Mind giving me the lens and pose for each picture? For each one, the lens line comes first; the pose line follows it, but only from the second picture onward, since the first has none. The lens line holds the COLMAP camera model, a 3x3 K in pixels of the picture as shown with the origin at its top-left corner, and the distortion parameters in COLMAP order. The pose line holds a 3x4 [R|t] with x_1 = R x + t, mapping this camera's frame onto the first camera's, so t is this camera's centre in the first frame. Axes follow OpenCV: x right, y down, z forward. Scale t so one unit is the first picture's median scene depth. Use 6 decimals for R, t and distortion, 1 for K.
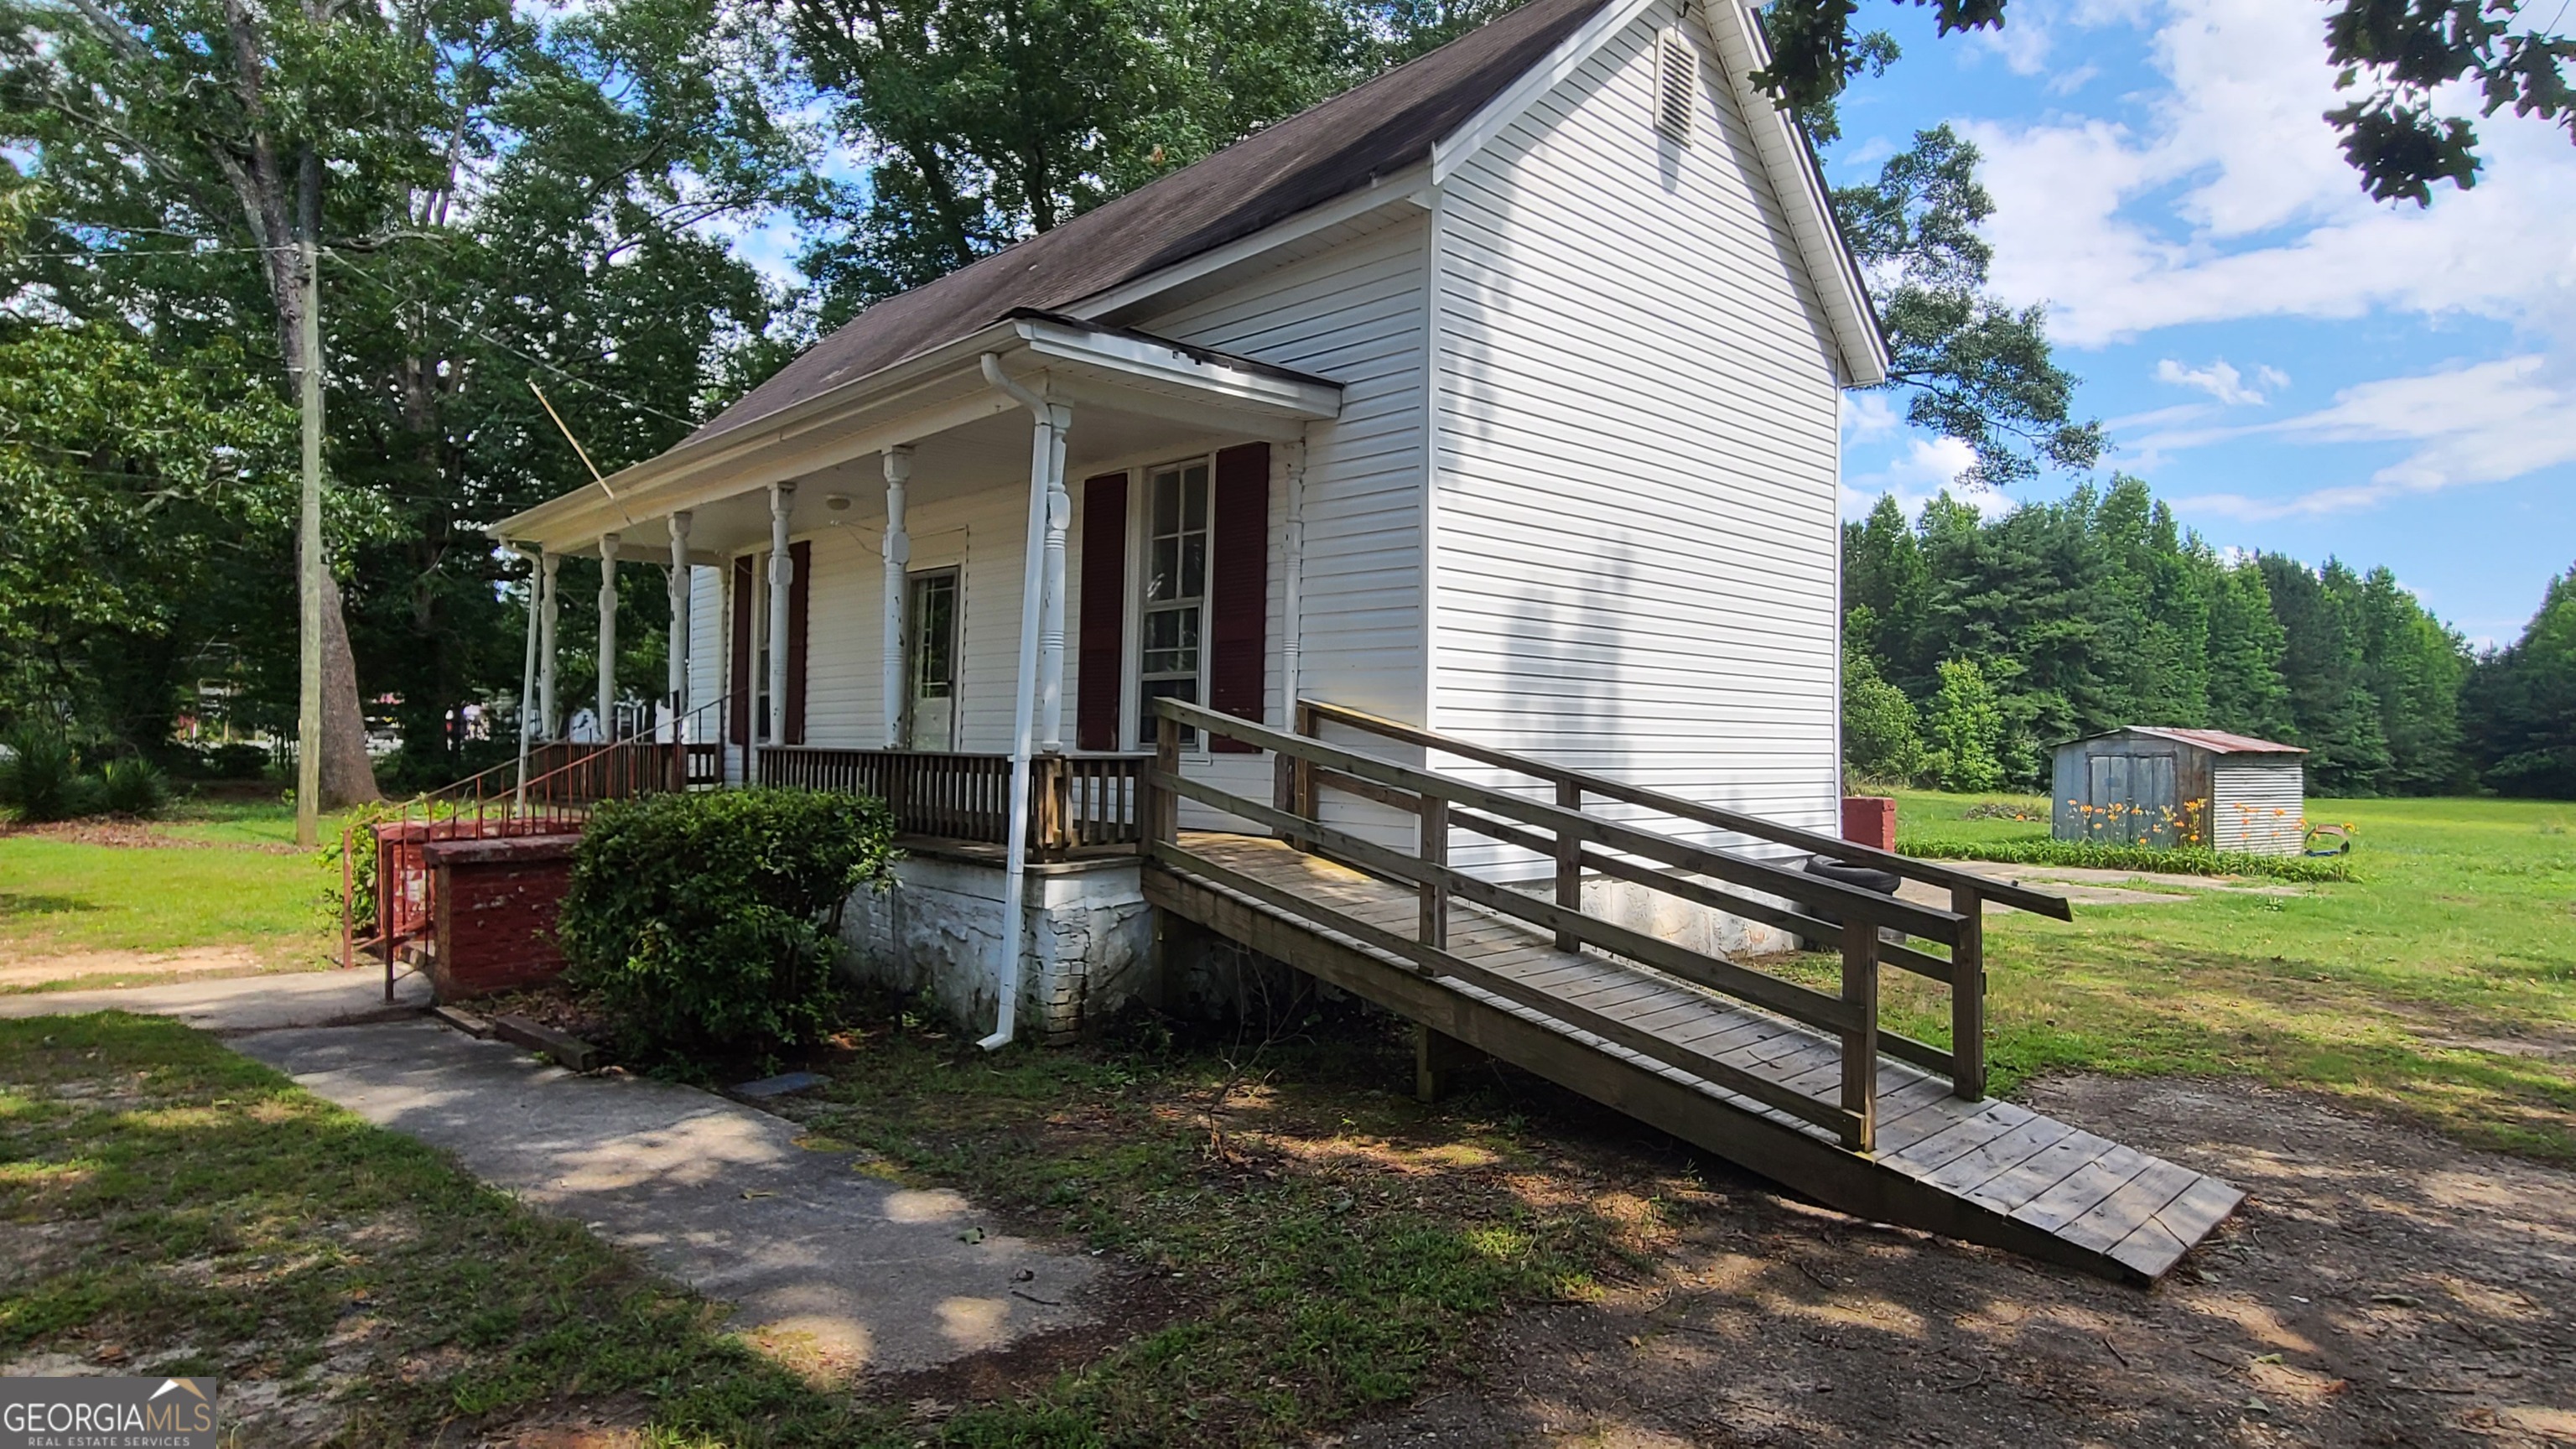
lens RADIAL K [[1444.2, 0, 1288.0], [0, 1444.2, 724.5], [0, 0, 1]] dist [-0.005271, -0.001456]
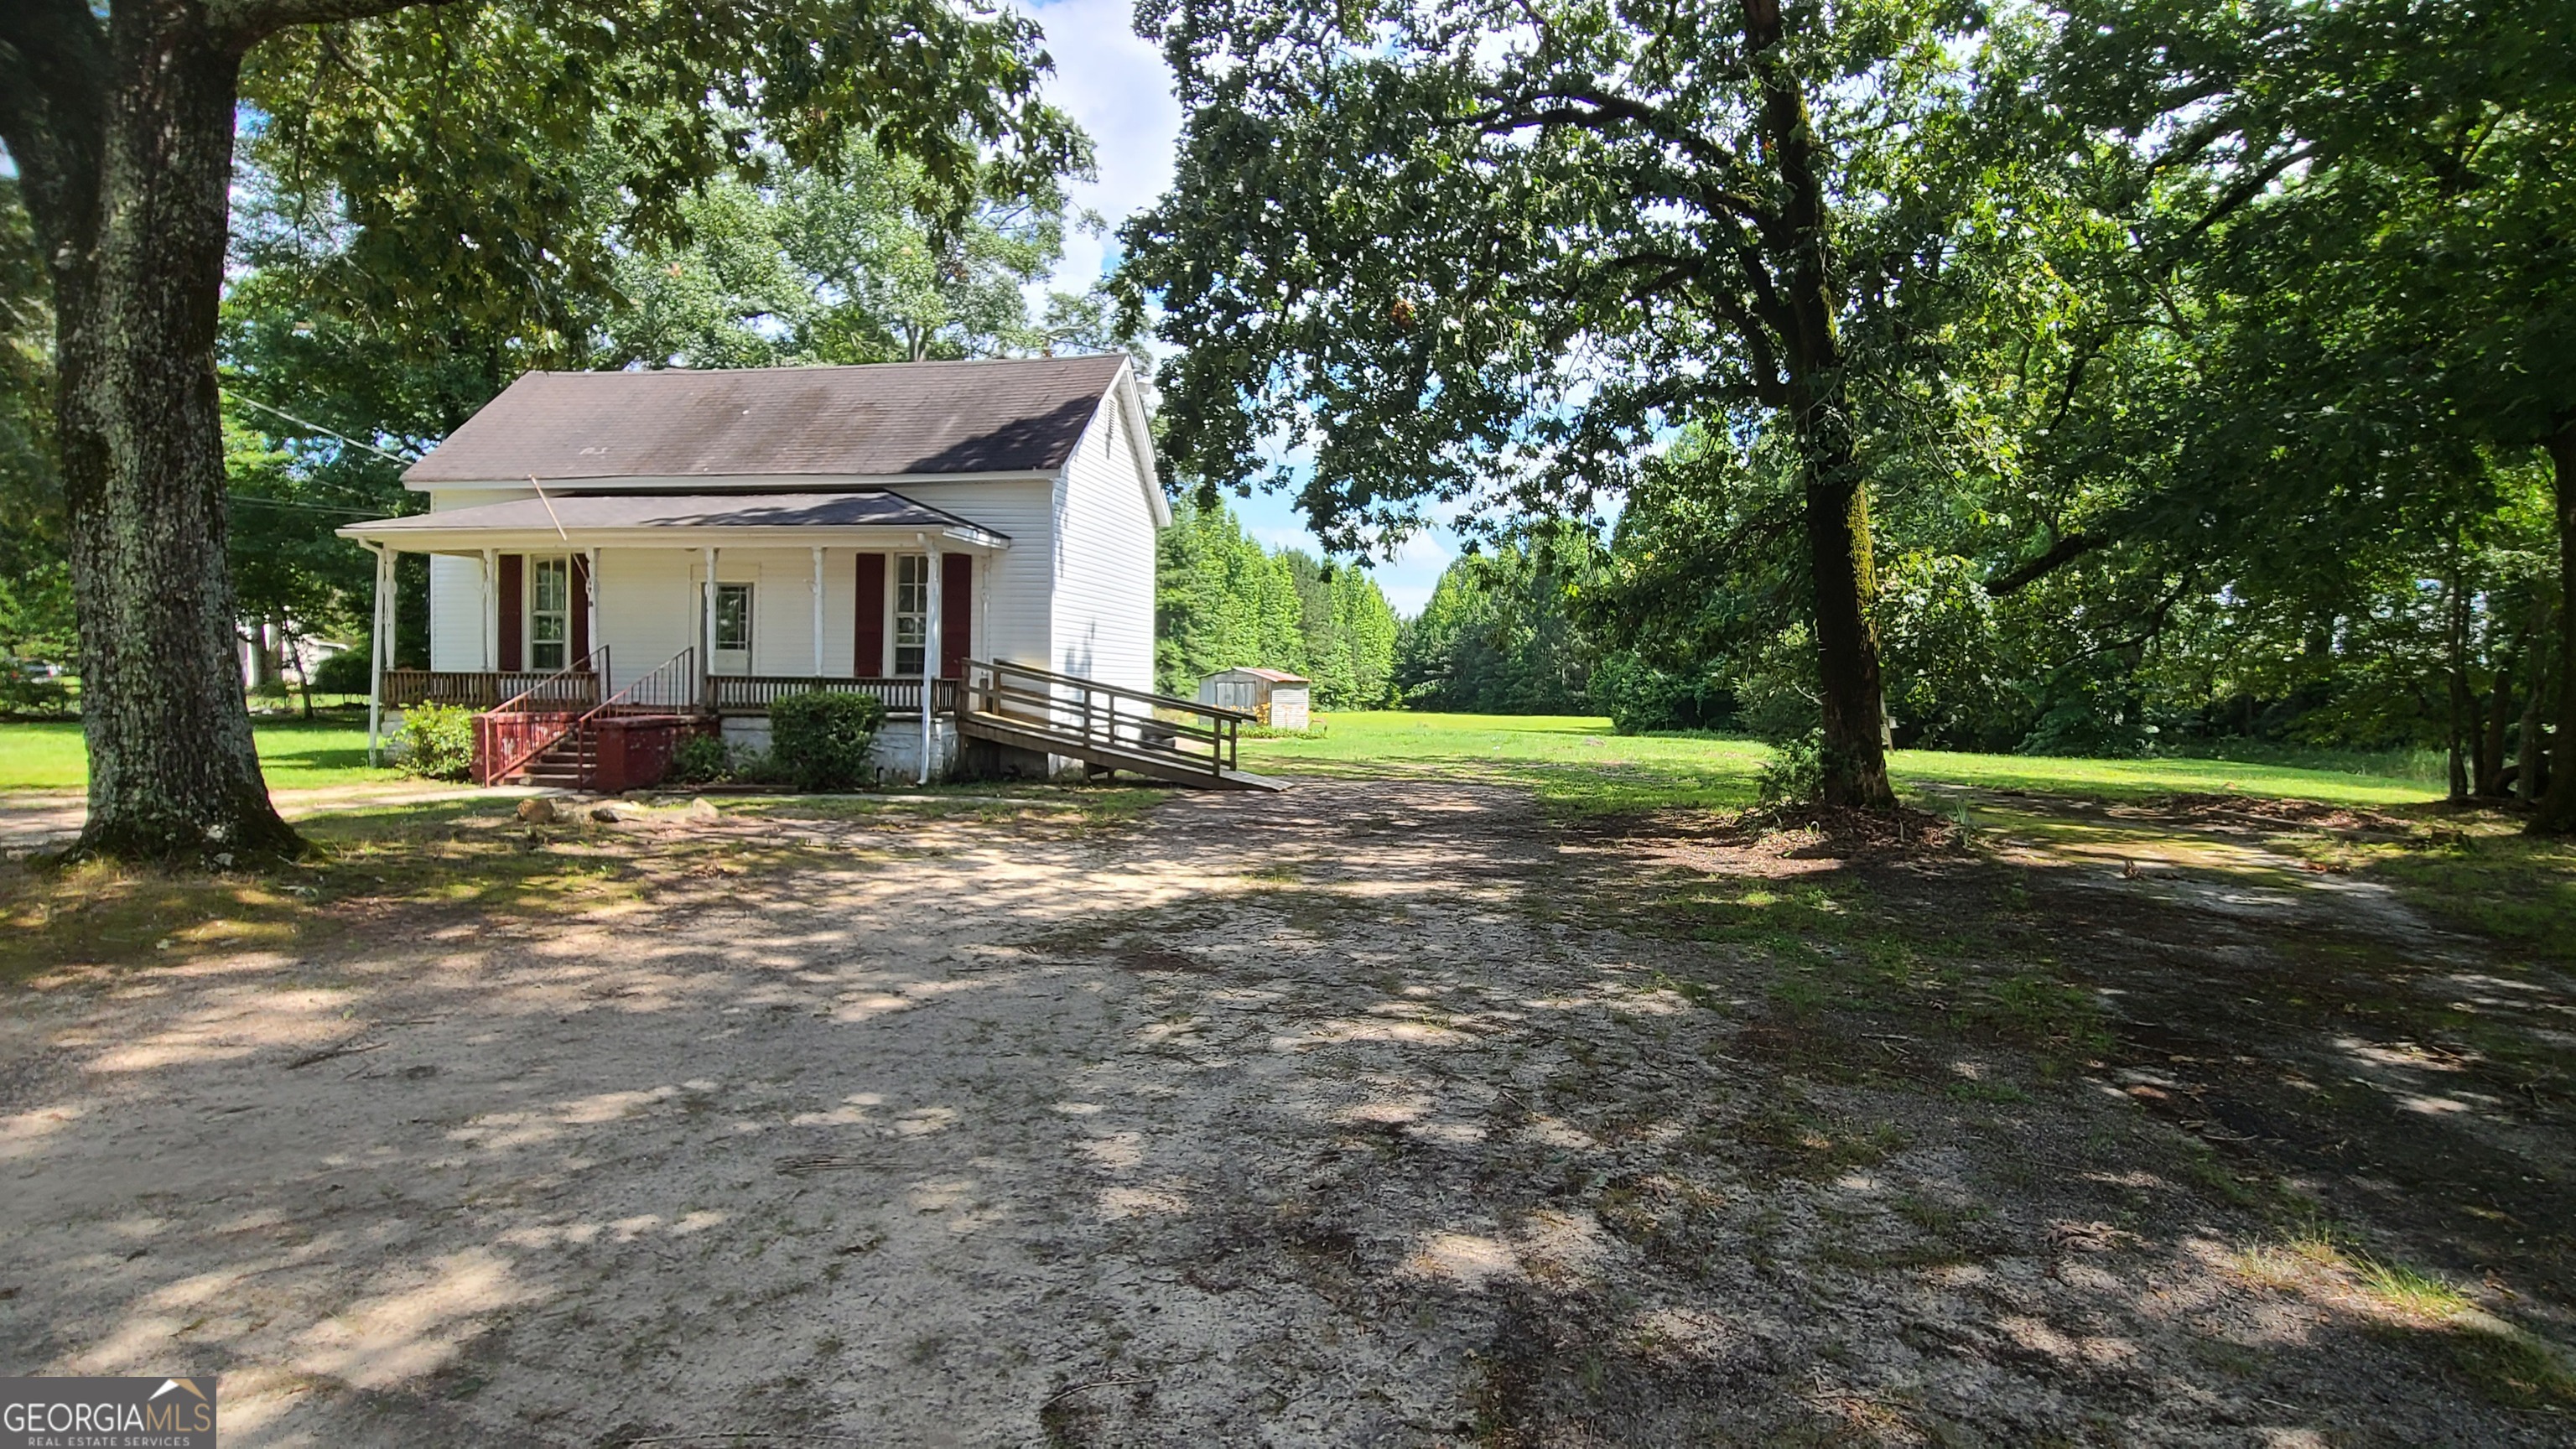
lens RADIAL K [[1444.2, 0, 1288.0], [0, 1444.2, 724.5], [0, 0, 1]] dist [-0.005271, -0.001456]
pose [[0.826194, -0.013185, 0.563232, -0.191134], [-0.014166, 0.998924, 0.044164, -0.003652], [-0.563208, -0.044466, 0.825118, -0.271901]]
